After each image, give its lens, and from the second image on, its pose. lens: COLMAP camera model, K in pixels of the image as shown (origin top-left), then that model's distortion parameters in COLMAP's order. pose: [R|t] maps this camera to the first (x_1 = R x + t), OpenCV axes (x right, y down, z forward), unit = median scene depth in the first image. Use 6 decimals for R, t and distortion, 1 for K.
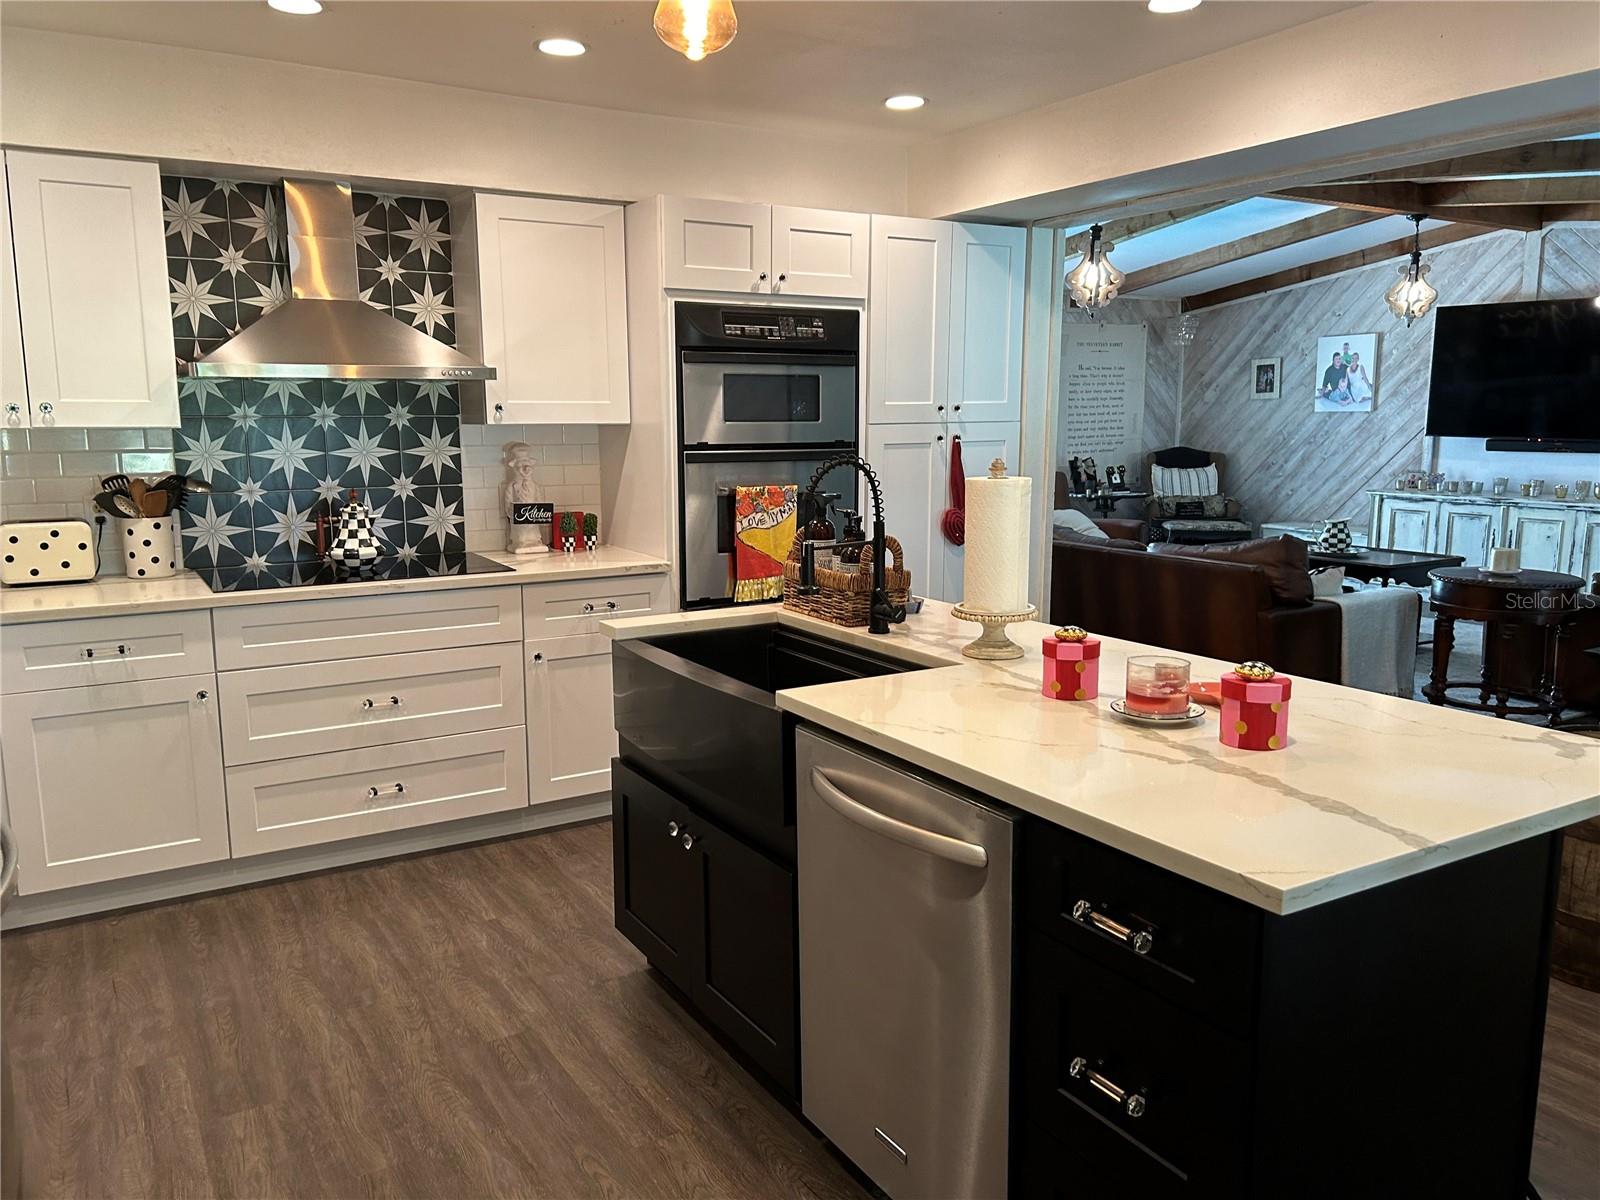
lens RADIAL K [[1185.7, 0, 800.0], [0, 1185.7, 600.0], [0, 0, 1]] dist [0.005760, 0.003273]
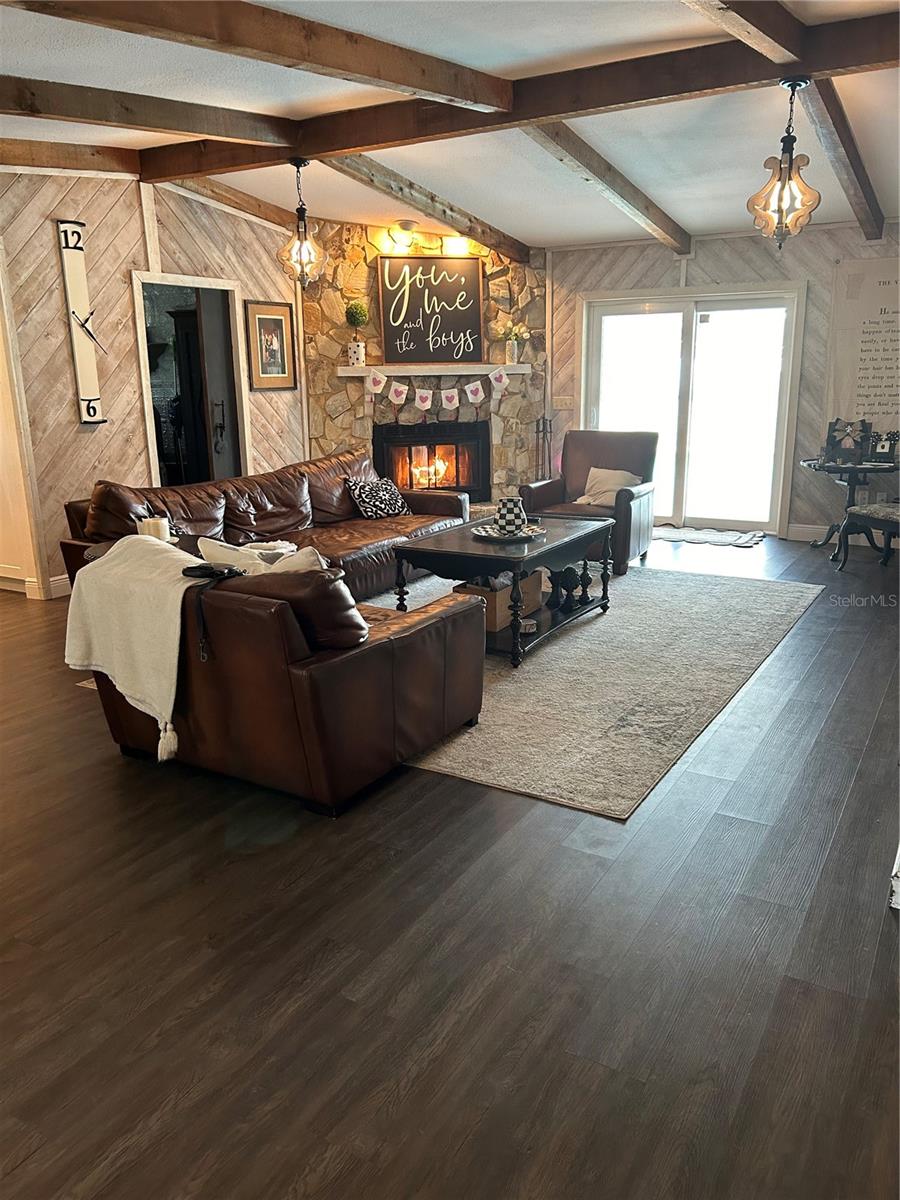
lens RADIAL K [[889.3, 0, 450.0], [0, 889.3, 600.0], [0, 0, 1]] dist [0.005760, 0.003273]
pose [[0.460309, 0.213212, -0.861775, 1.028848], [-0.117709, 0.976818, 0.178802, -0.108007], [0.879921, 0.019134, 0.474735, 0.642567]]
